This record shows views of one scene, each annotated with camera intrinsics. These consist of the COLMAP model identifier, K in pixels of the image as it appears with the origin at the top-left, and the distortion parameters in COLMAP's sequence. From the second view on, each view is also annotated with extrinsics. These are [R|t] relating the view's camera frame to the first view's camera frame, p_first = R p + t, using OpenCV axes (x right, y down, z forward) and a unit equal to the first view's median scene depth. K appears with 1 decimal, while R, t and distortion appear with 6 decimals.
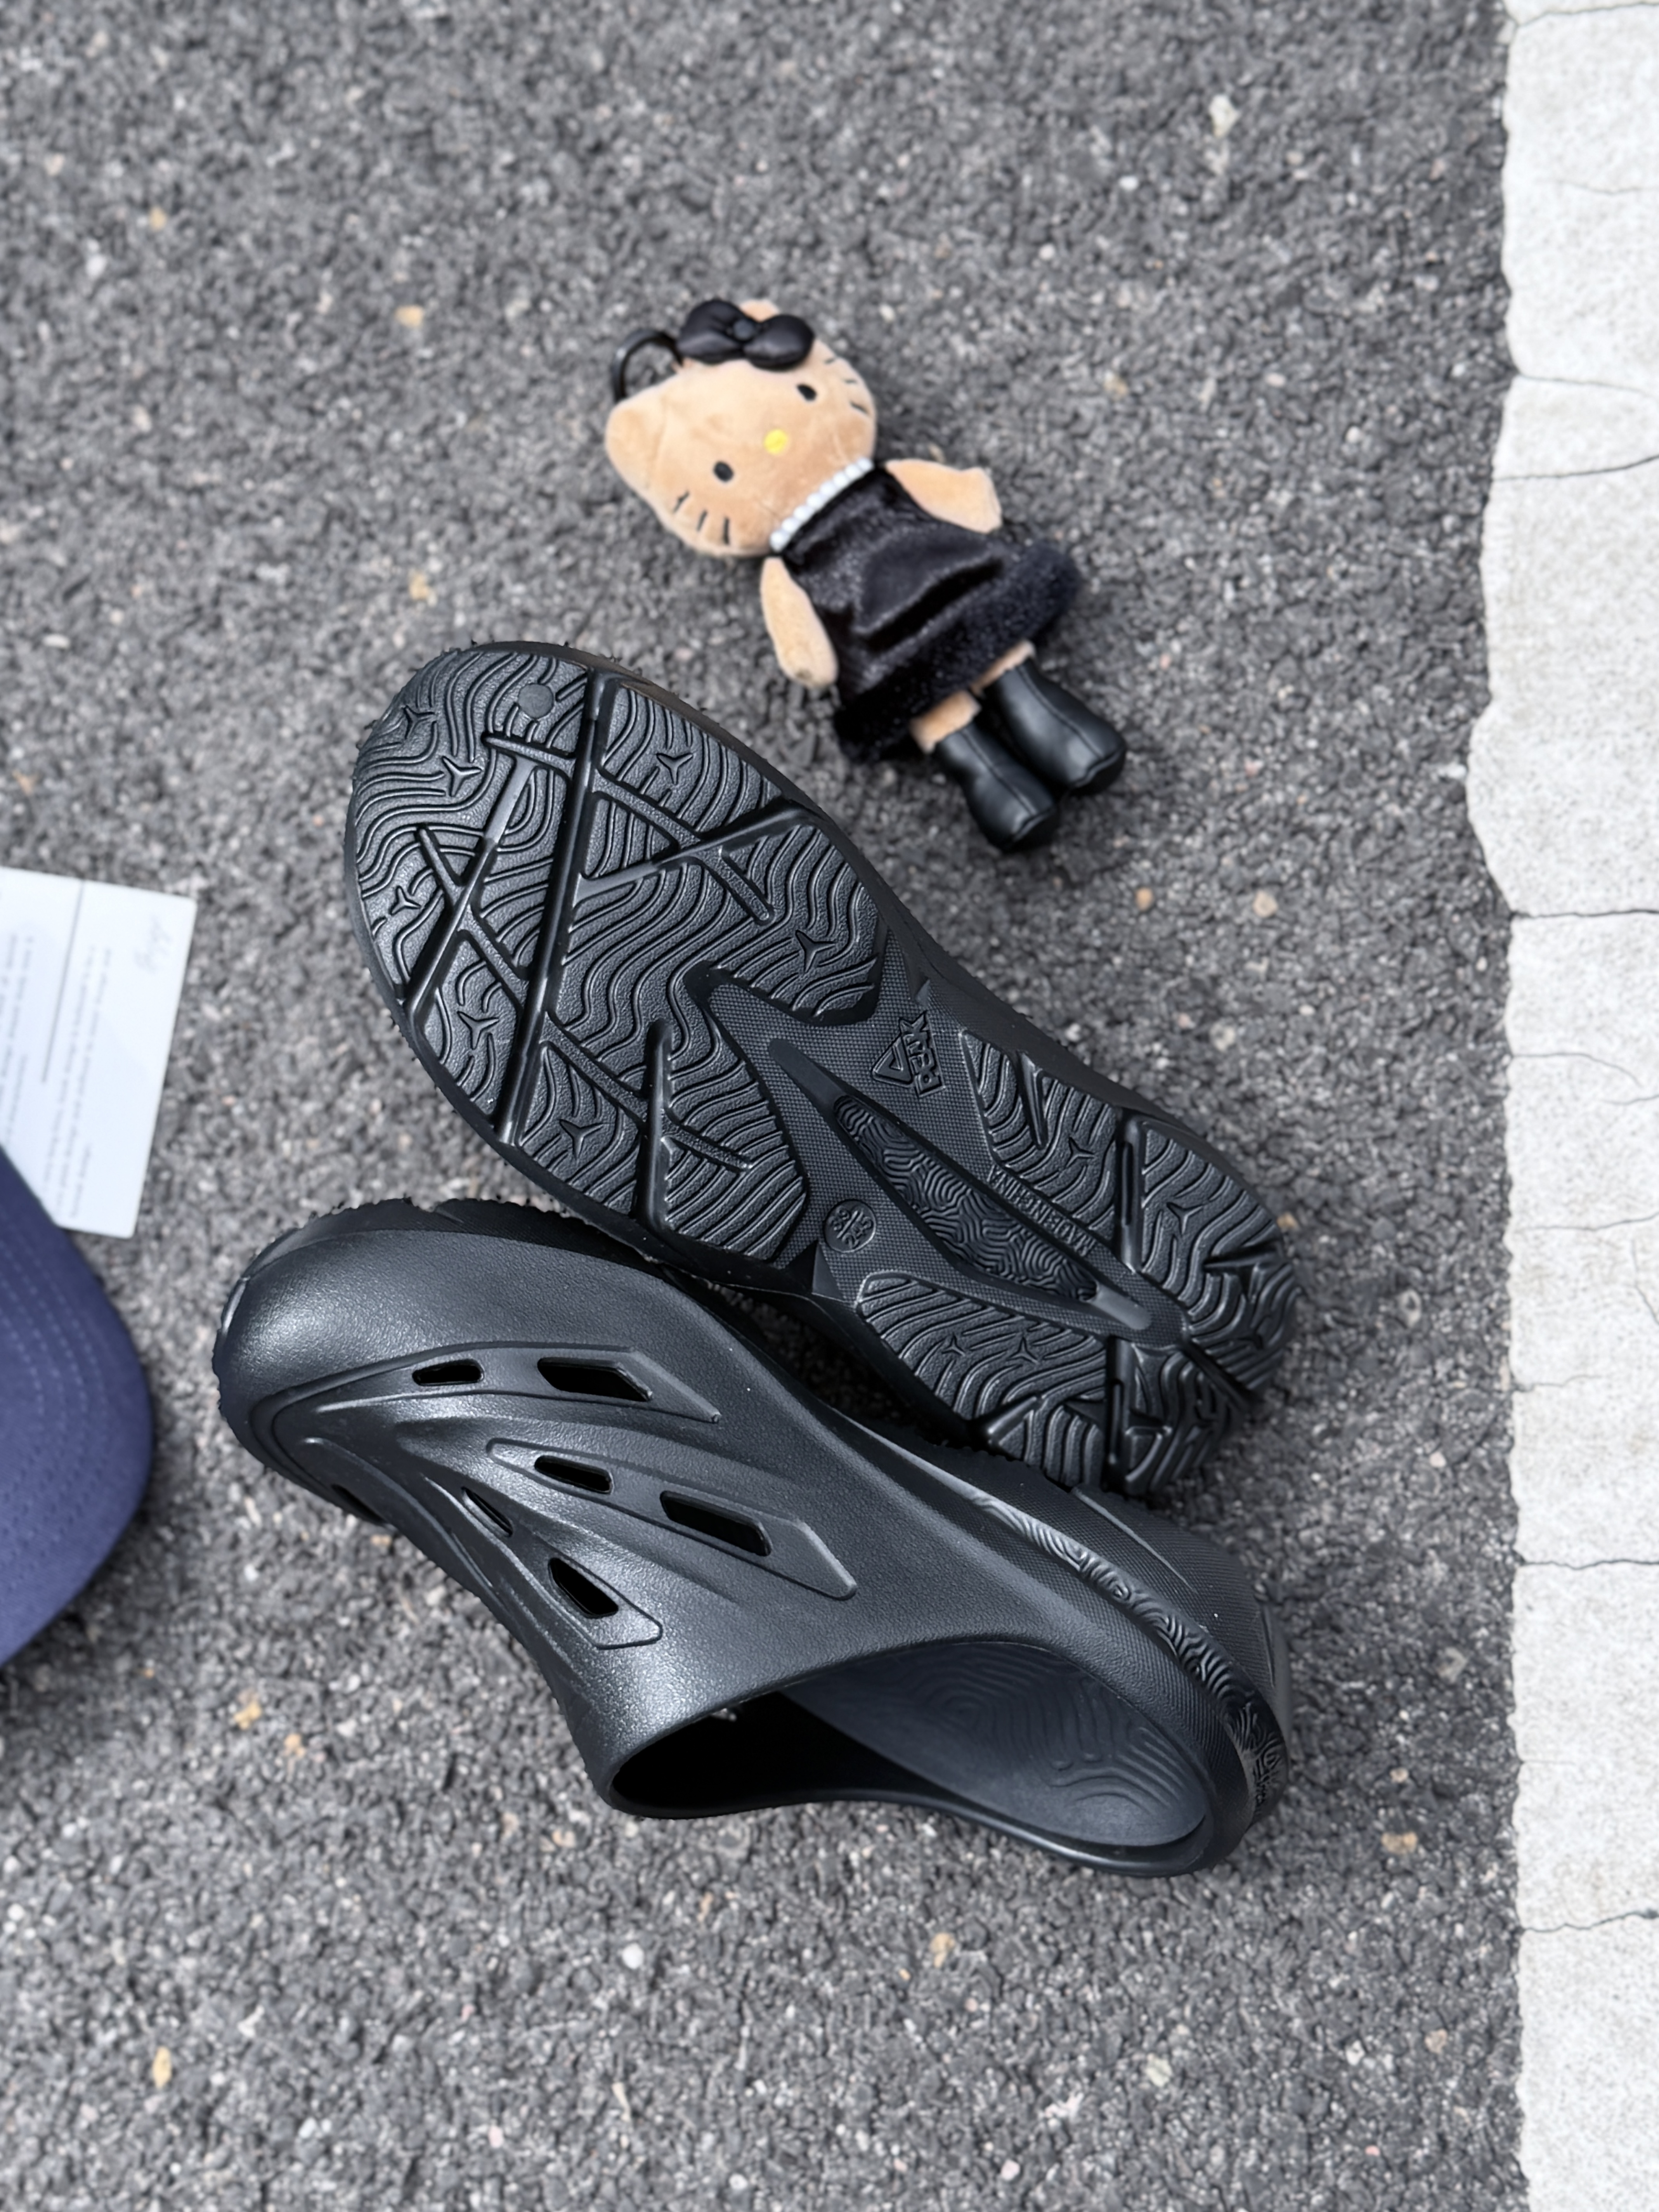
lens RADIAL K [[3036.4, 0, 839.5], [0, 3036.4, 1111.1], [0, 0, 1]] dist [0.090634, 0.000000]
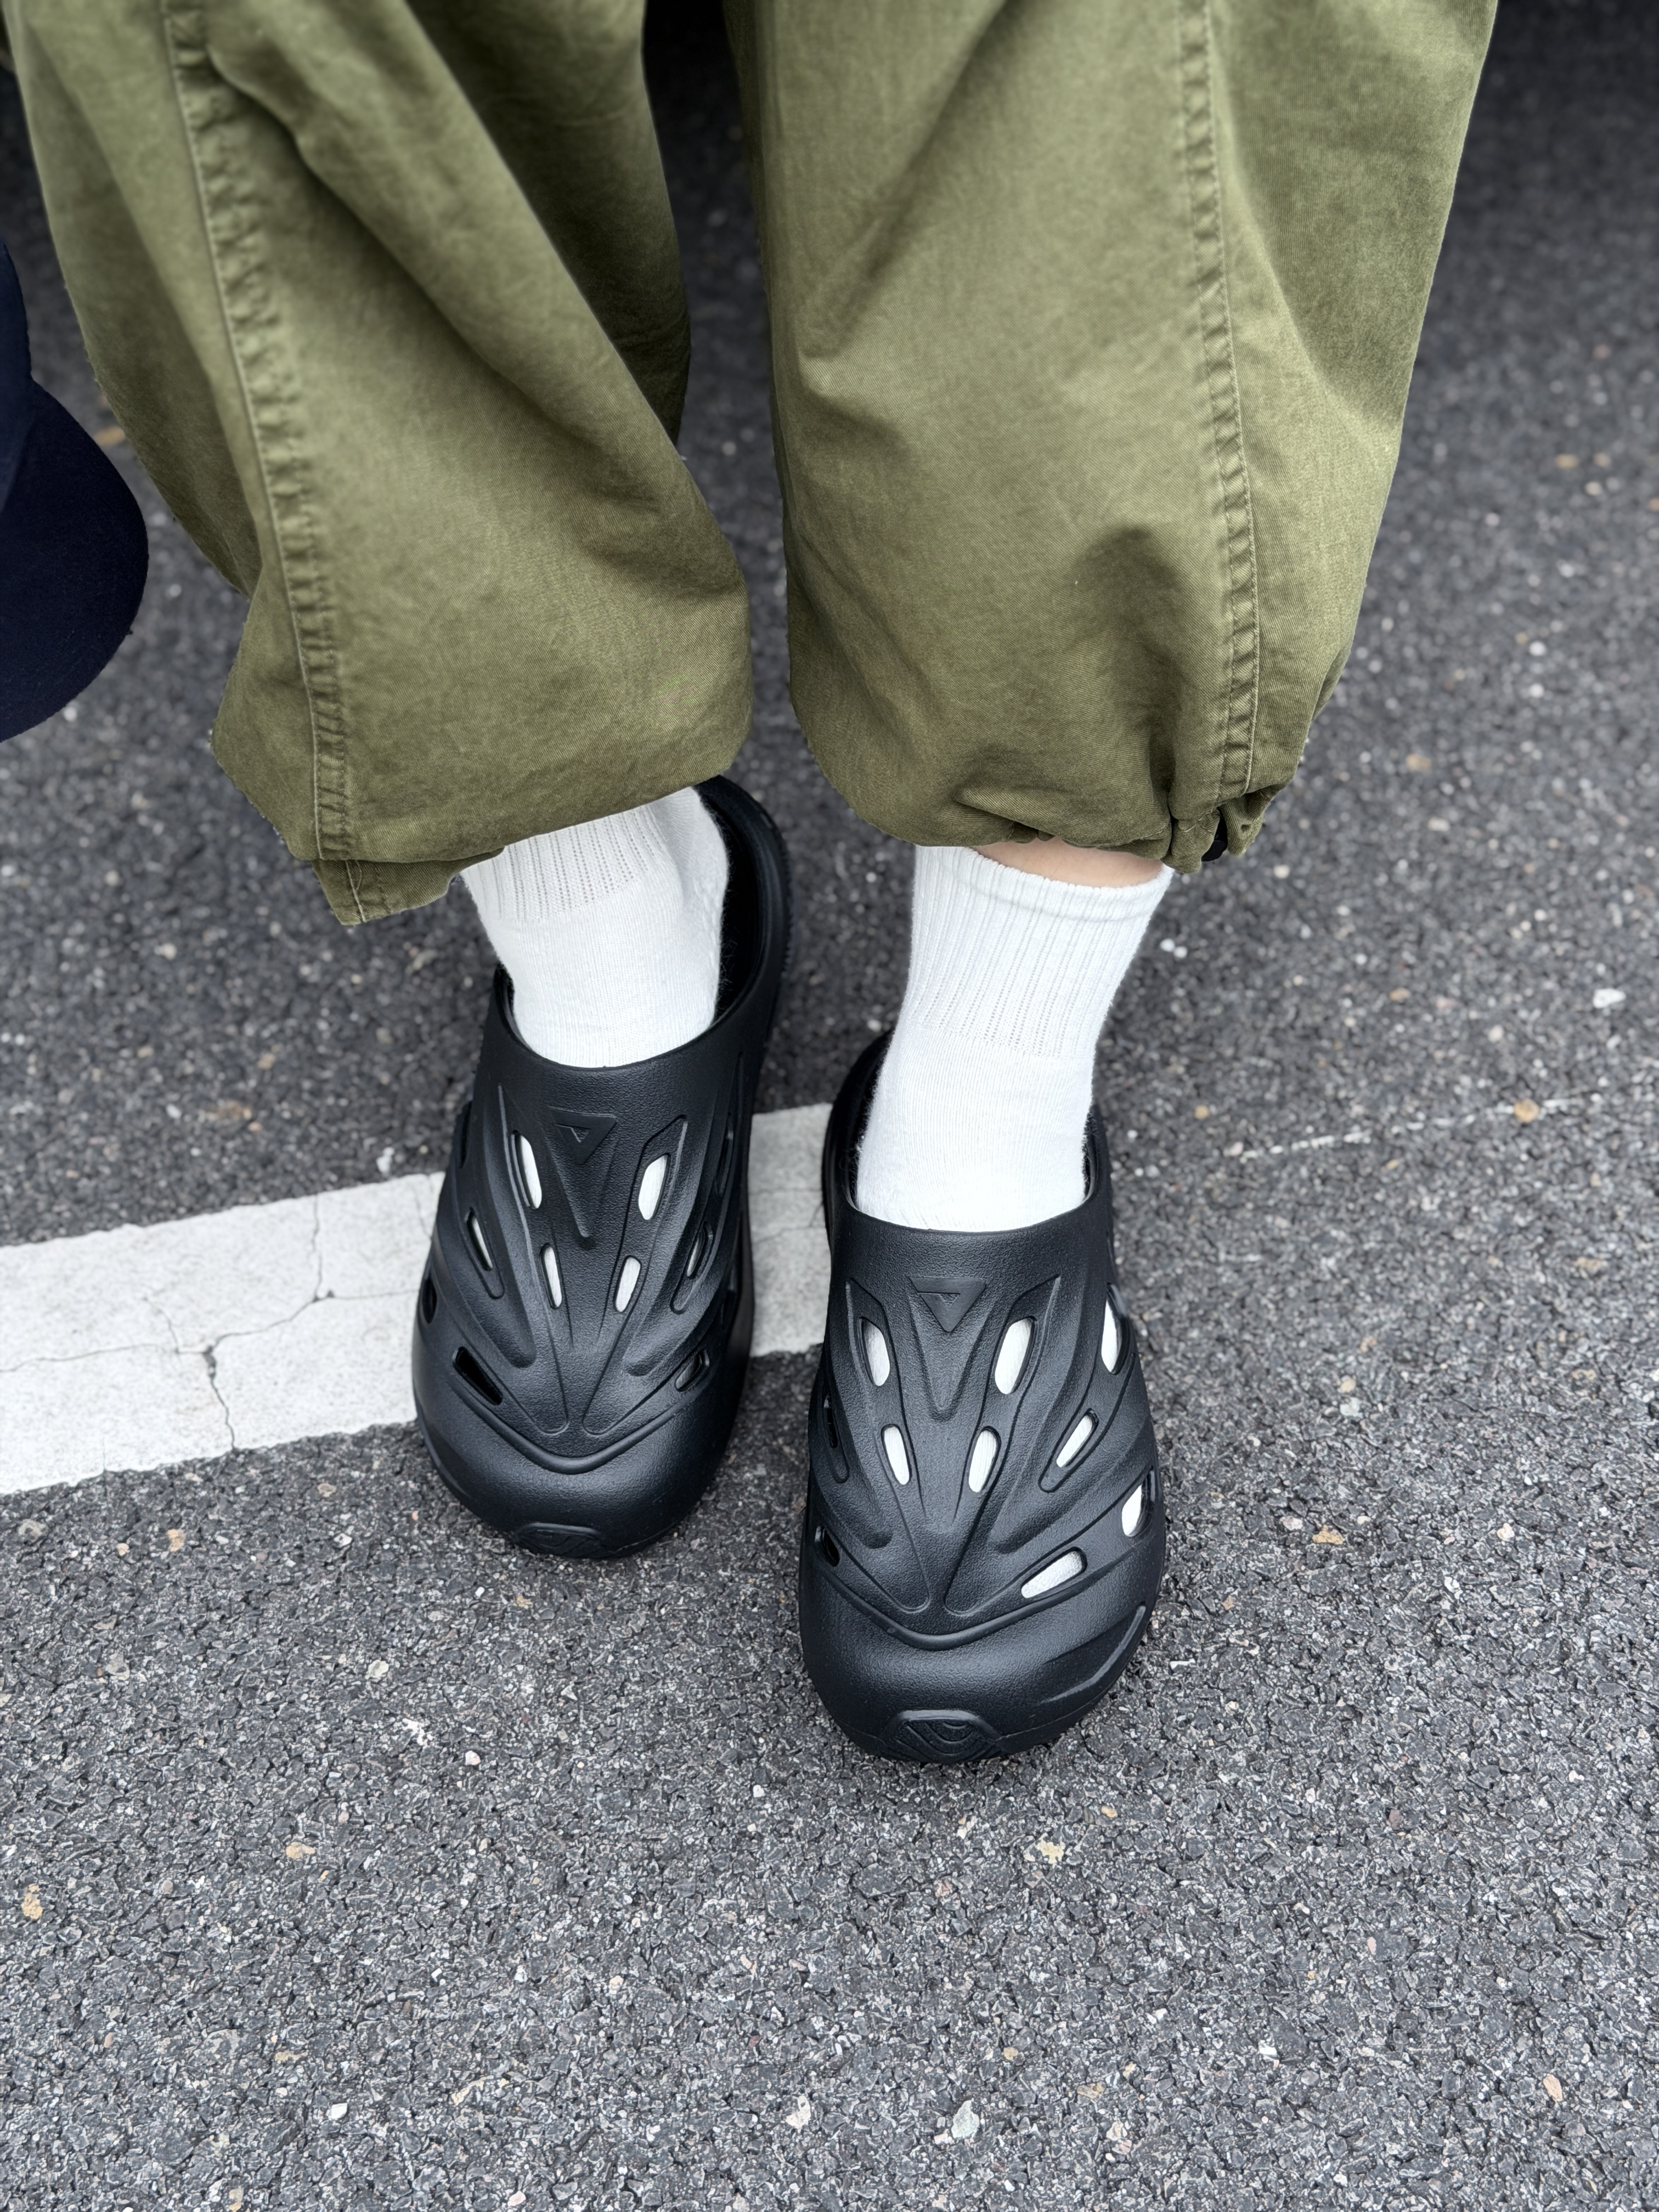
lens RADIAL K [[3113.5, 0, 851.3], [0, 3113.5, 1108.2], [0, 0, 1]] dist [0.083634, 0.000000]
pose [[-0.201282, -0.676011, 0.708869, -0.636601], [0.978241, -0.101566, 0.180912, 0.284012], [-0.050302, 0.729859, 0.681745, -0.015795]]
